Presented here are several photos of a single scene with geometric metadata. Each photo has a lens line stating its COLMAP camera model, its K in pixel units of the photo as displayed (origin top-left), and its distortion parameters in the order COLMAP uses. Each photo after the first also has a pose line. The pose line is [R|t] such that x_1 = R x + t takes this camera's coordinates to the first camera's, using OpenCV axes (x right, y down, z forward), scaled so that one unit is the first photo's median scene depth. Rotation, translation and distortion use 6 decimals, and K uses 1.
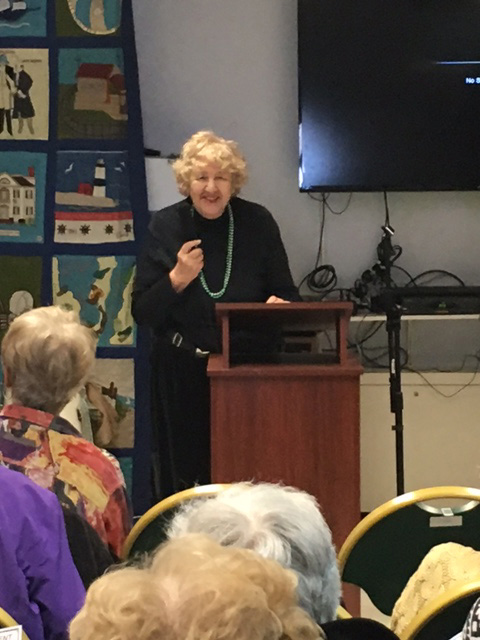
lens RADIAL K [[2190.7, 0, 240.0], [0, 2190.7, 320.0], [0, 0, 1]] dist [-0.052690, 1.285623]
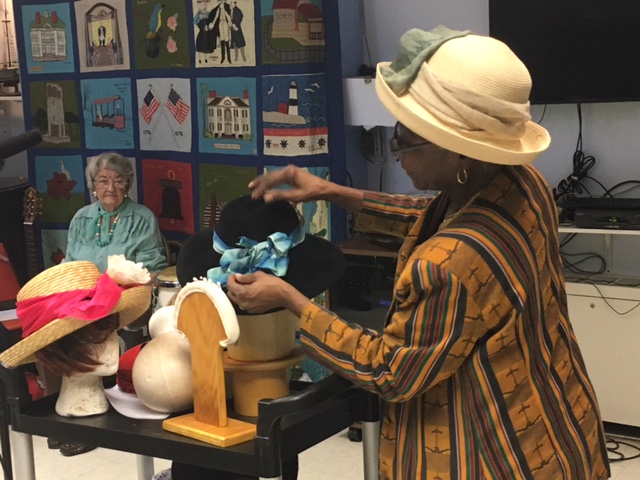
lens RADIAL K [[999.3, 0, 320.0], [0, 999.3, 240.0], [0, 0, 1]] dist [0.026545, 0.145089]
pose [[0.836042, 0.055571, -0.545844, 0.233912], [-0.002855, 0.995285, 0.096956, -0.042028], [0.548658, -0.079501, 0.832259, 0.569995]]
